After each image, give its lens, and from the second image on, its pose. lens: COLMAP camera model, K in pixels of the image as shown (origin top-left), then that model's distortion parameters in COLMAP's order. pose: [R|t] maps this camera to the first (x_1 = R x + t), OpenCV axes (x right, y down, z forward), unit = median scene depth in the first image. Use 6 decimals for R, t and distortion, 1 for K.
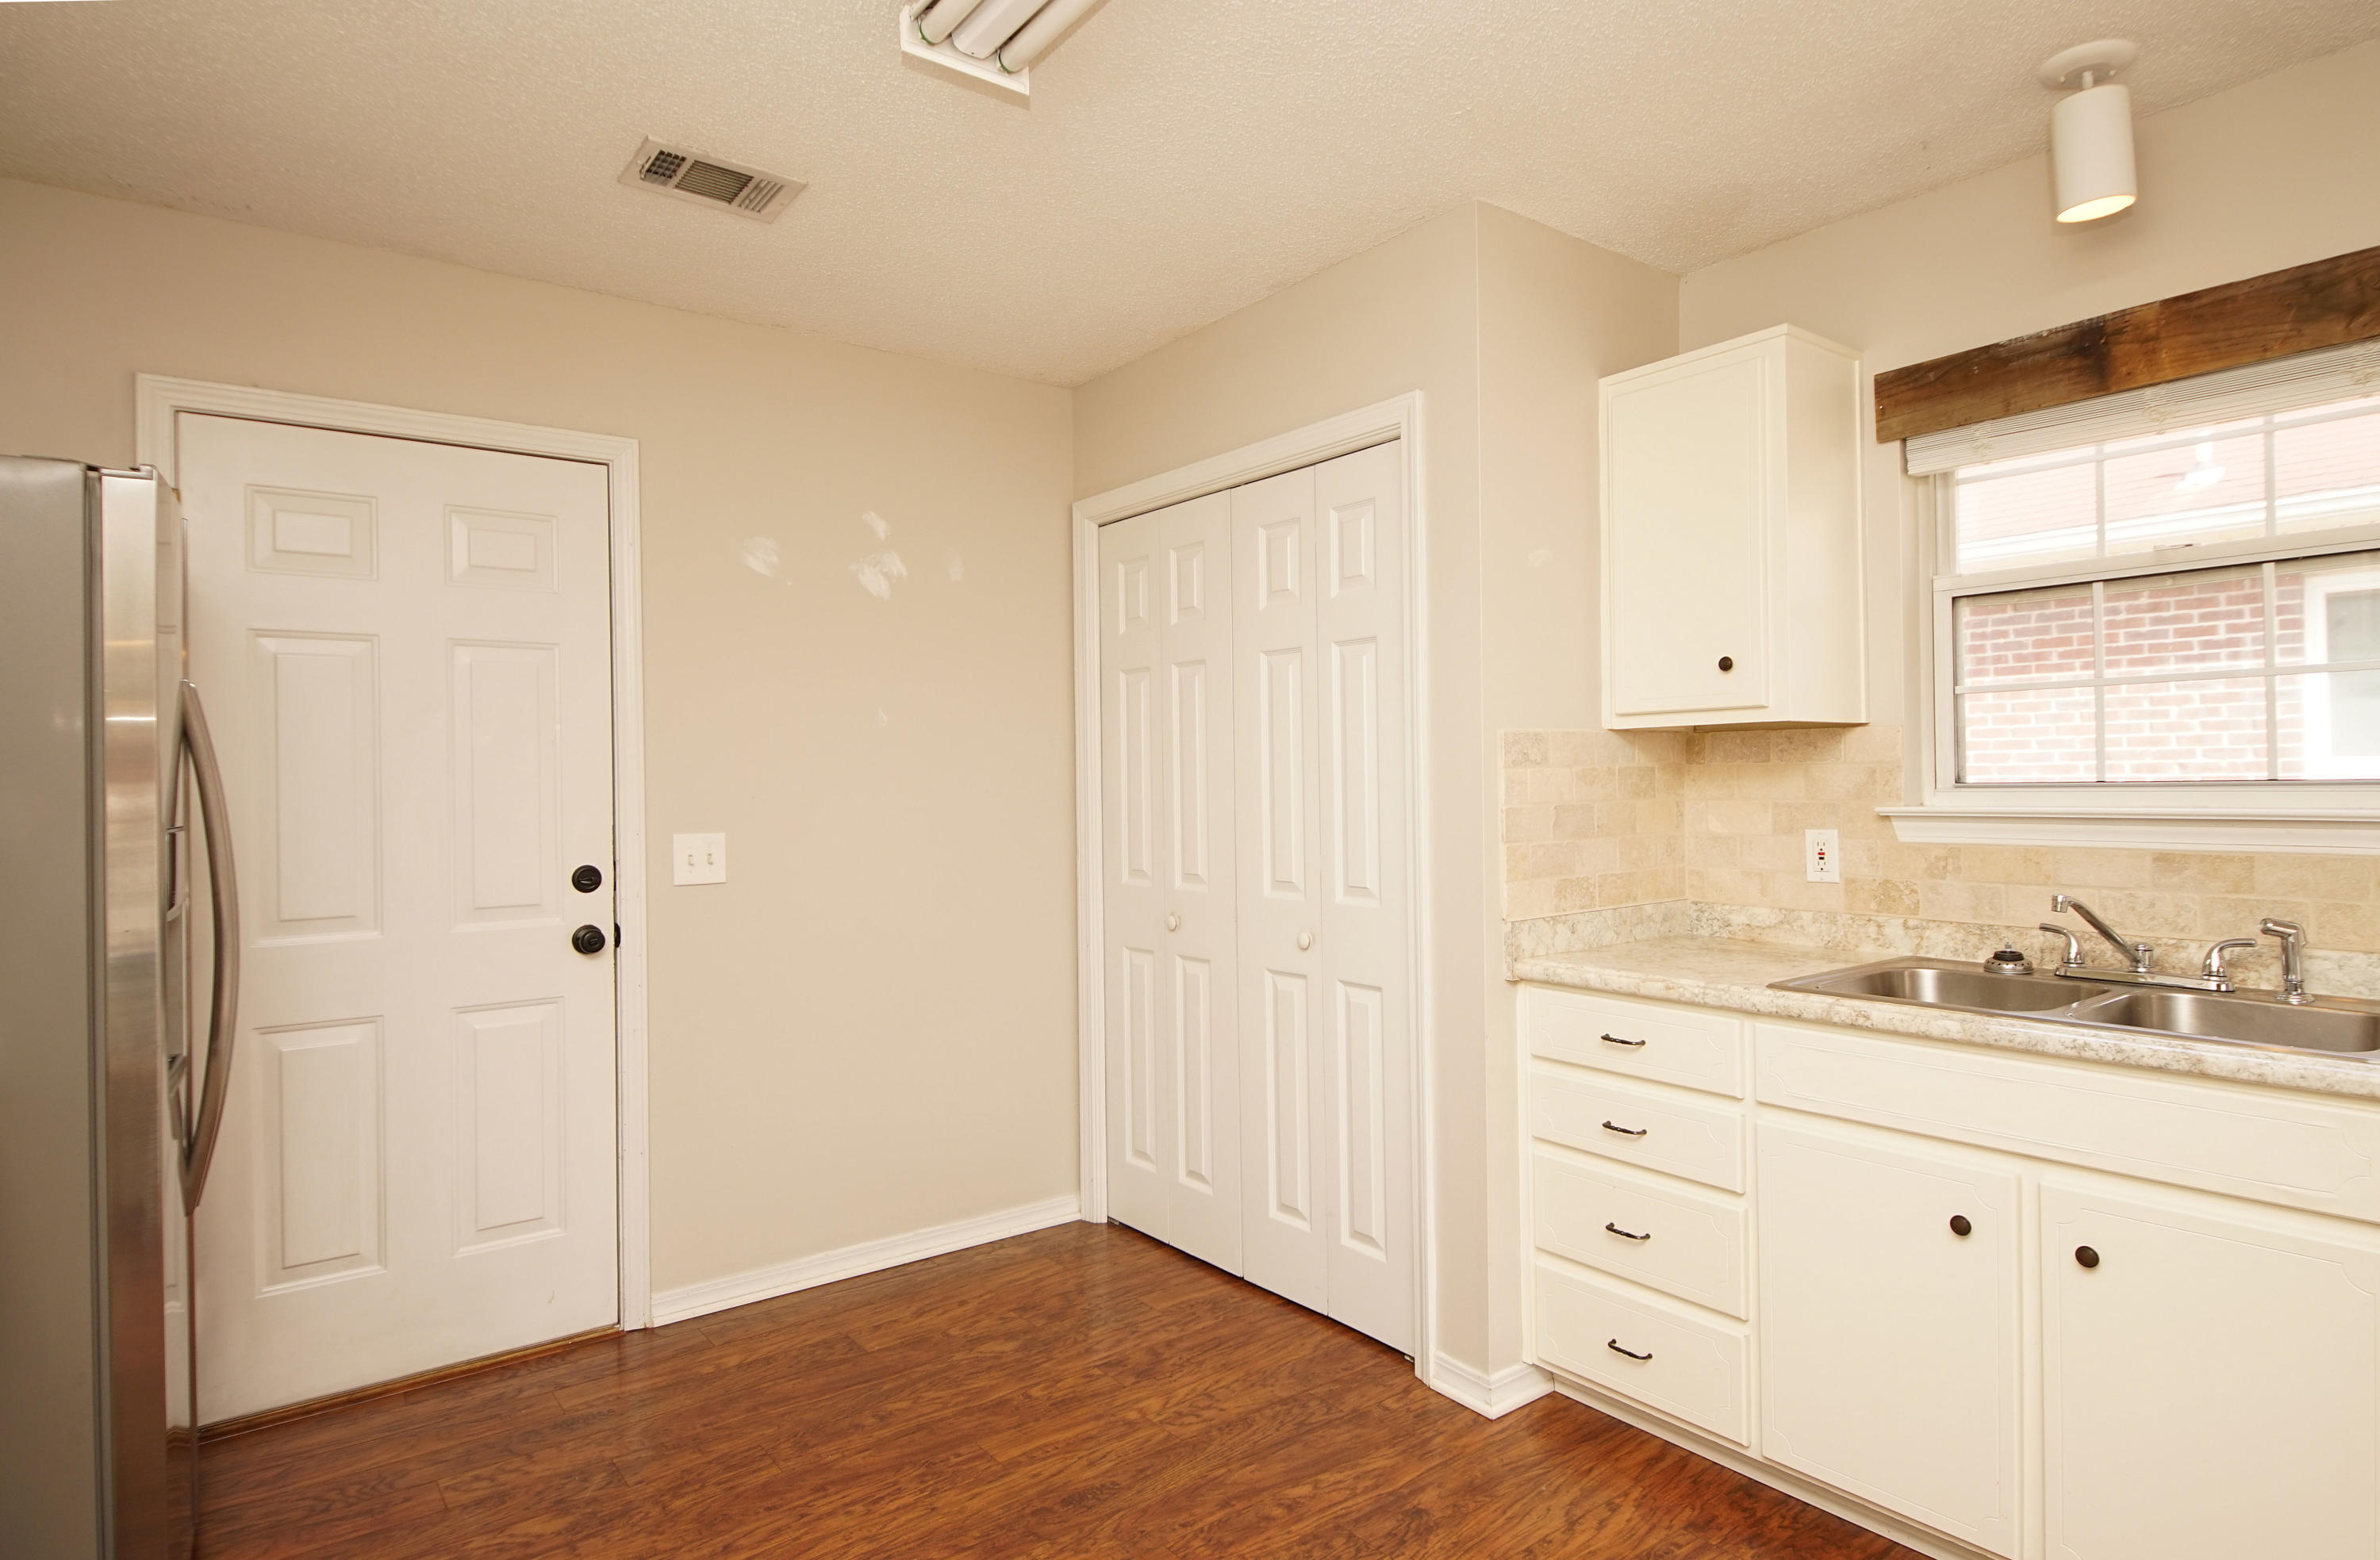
lens RADIAL K [[1302.7, 0, 1172.5], [0, 1302.7, 775.5], [0, 0, 1]] dist [0.024254, -0.027618]
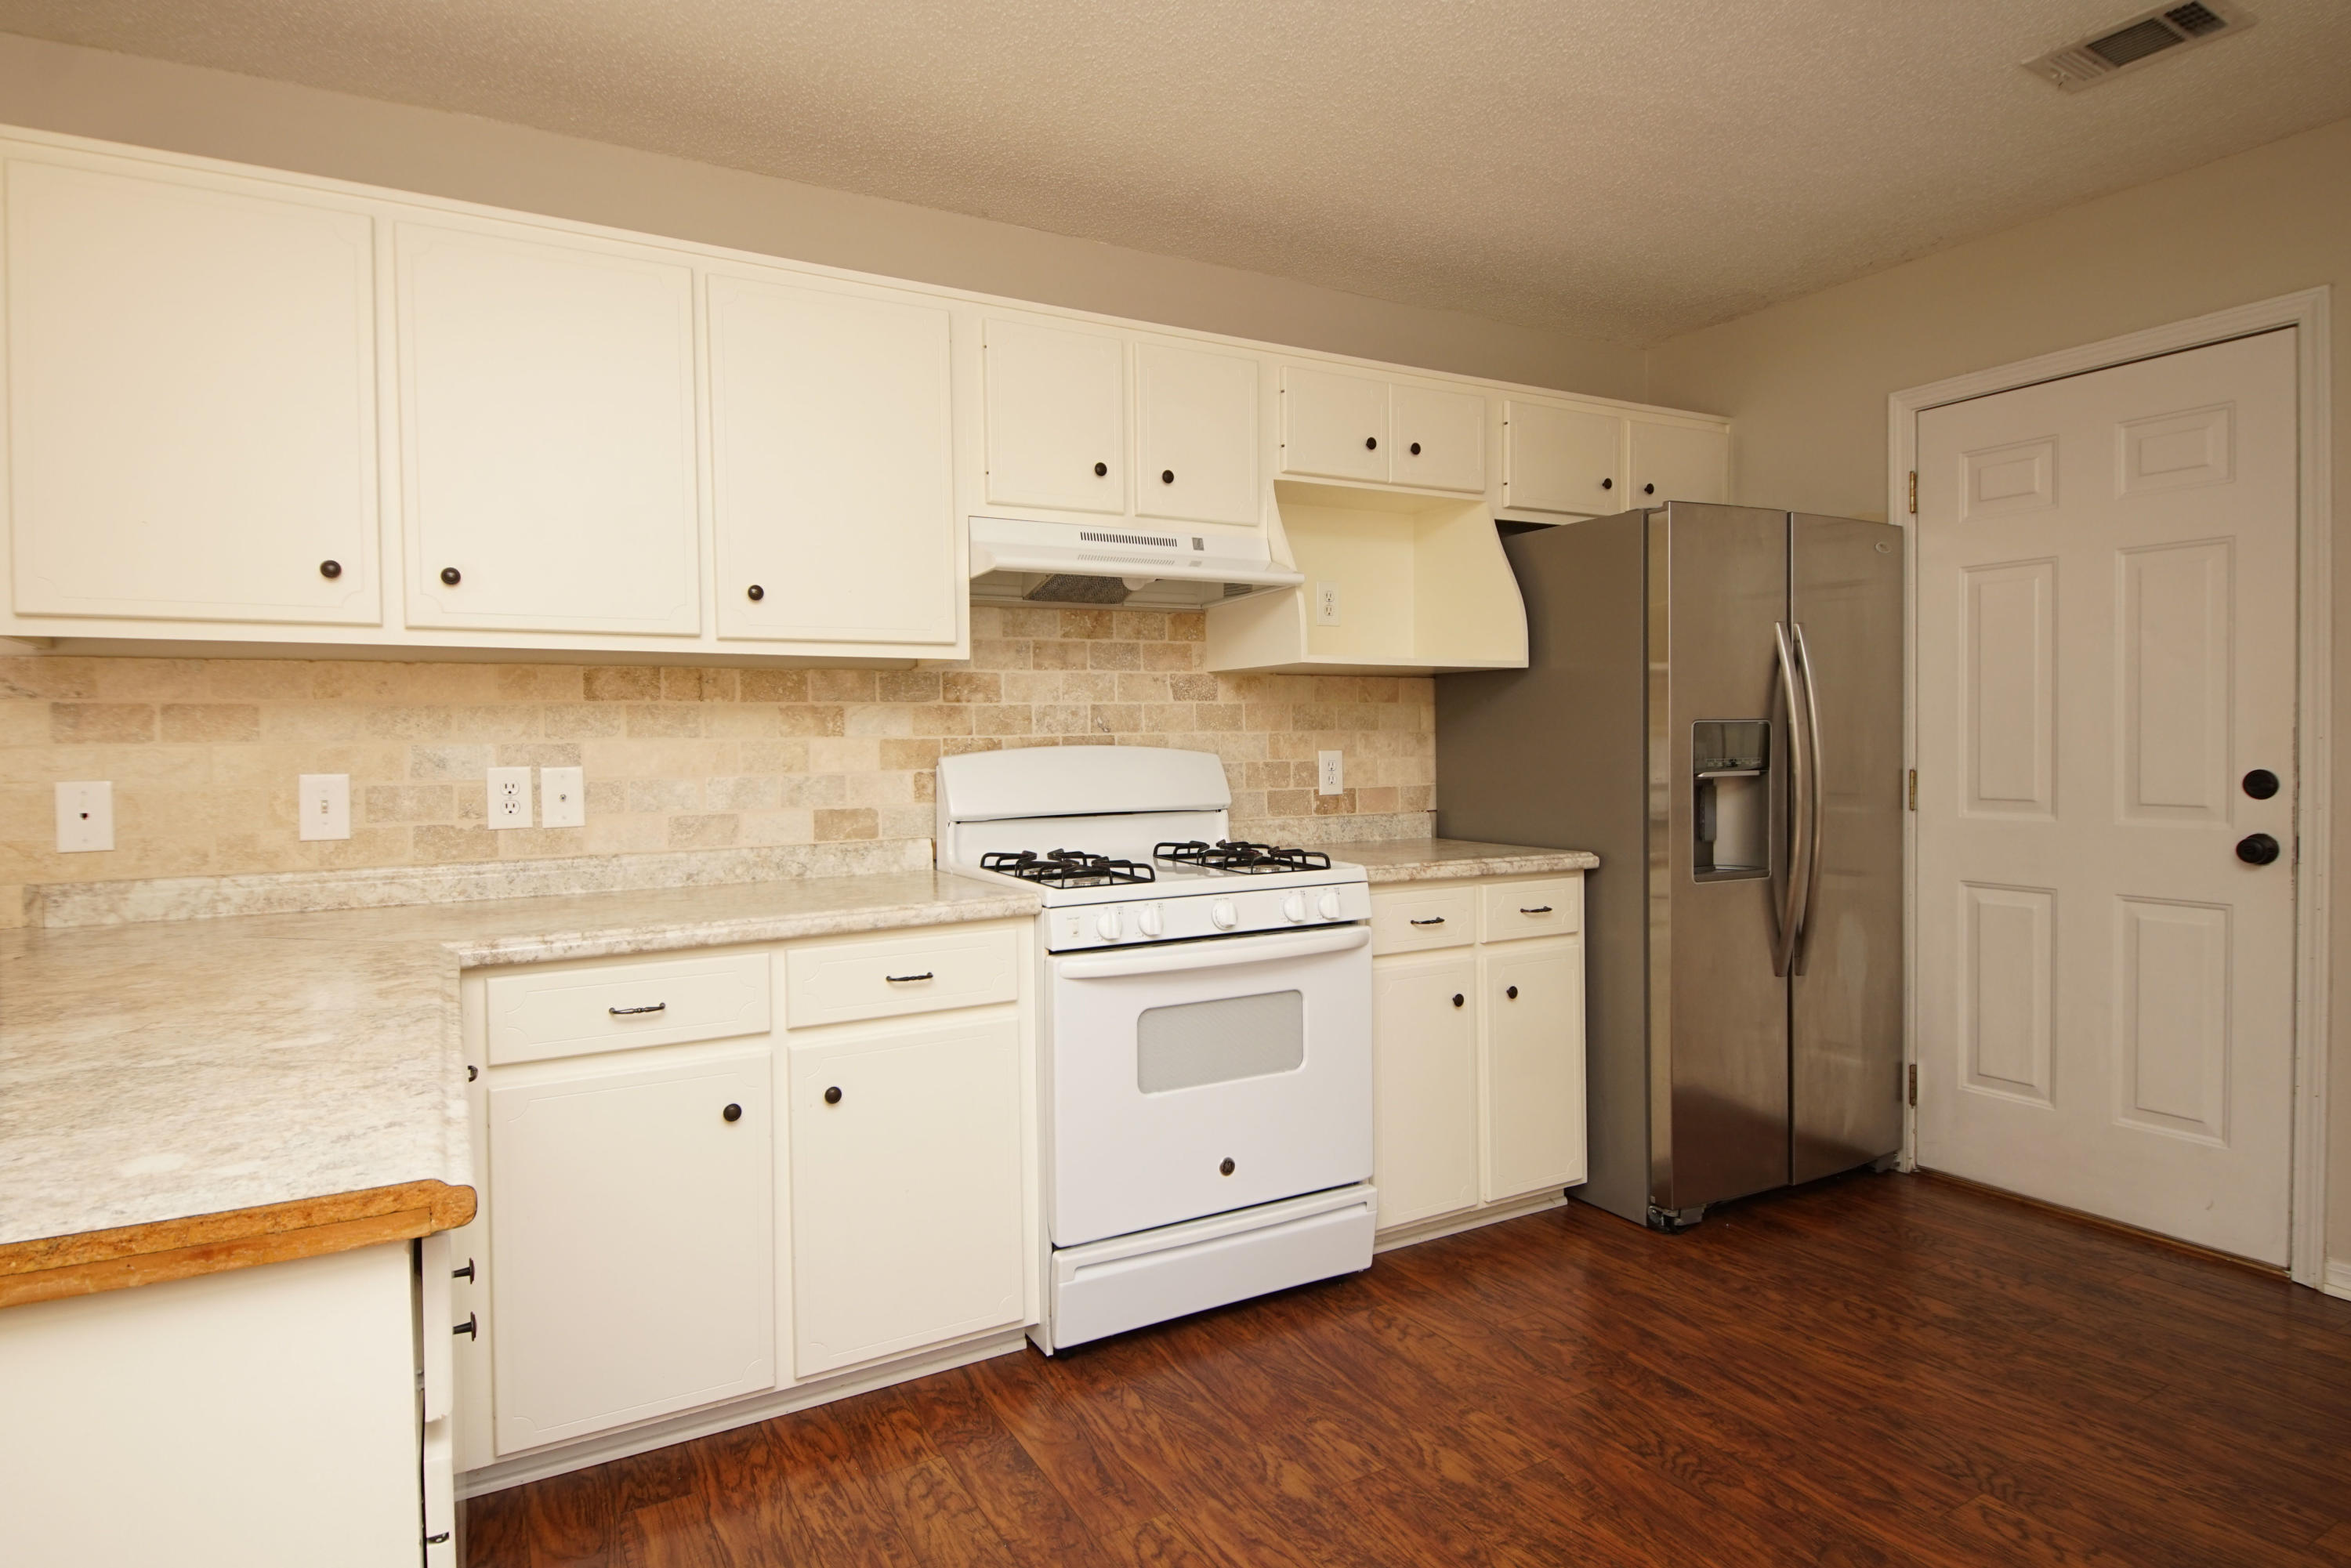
lens RADIAL K [[1260.8, 0, 1152.9], [0, 1260.8, 765.8], [0, 0, 1]] dist [0.029538, -0.028563]
pose [[-0.137706, 0.040959, -0.989626, 0.647908], [0.021560, 0.999032, 0.038348, 0.016124], [0.990238, -0.016056, -0.138456, 0.398227]]
